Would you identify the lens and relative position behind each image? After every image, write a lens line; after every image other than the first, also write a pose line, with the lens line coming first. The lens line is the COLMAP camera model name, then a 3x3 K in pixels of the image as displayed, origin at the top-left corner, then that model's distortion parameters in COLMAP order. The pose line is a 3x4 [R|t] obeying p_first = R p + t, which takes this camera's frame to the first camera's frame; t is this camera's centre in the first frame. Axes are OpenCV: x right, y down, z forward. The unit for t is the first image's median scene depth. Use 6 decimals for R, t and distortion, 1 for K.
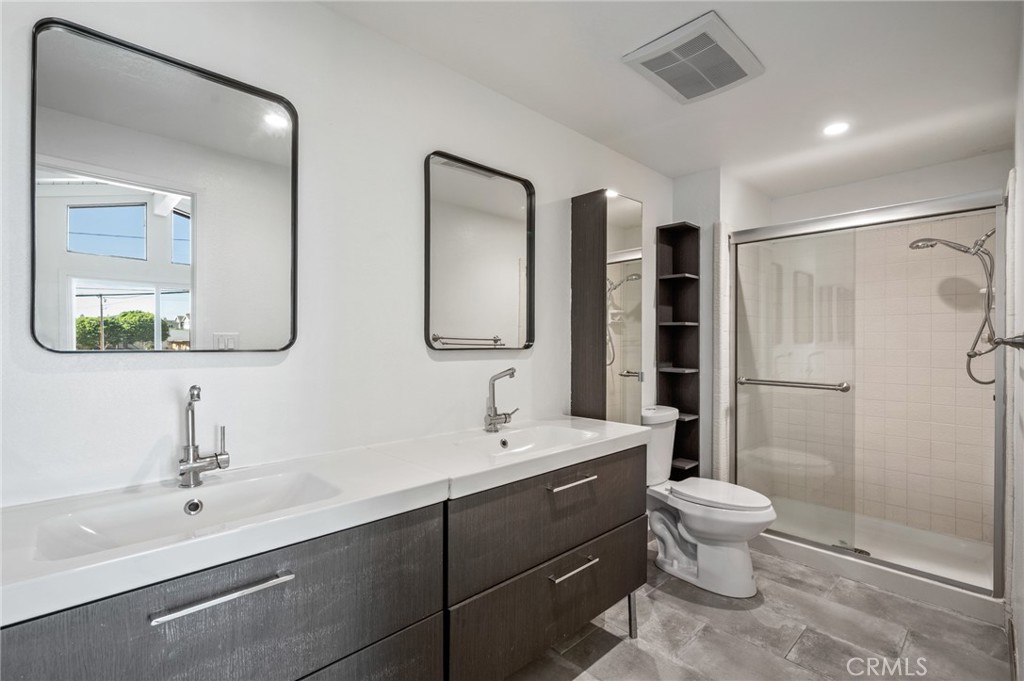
lens RADIAL K [[465.0, 0, 511.7], [0, 465.0, 345.7], [0, 0, 1]] dist [0.006464, -0.000089]
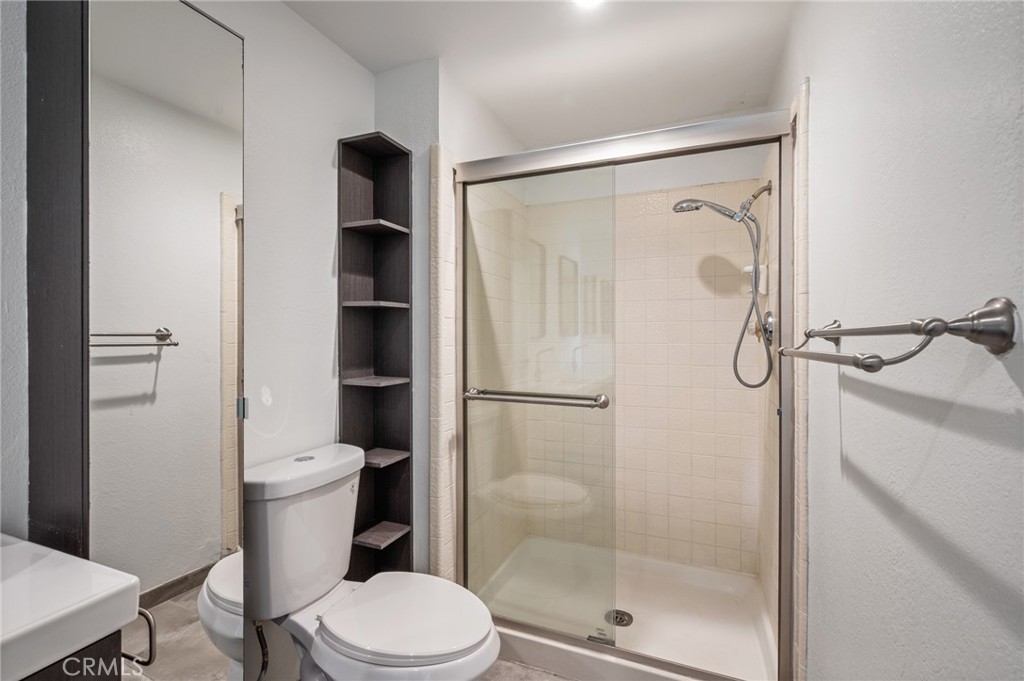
lens RADIAL K [[465.0, 0, 511.7], [0, 465.0, 345.7], [0, 0, 1]] dist [0.006464, -0.000089]
pose [[0.915175, -0.011938, 0.402879, 0.277872], [0.006430, 0.999867, 0.015021, -0.001376], [-0.403005, -0.011156, 0.915130, 0.376865]]
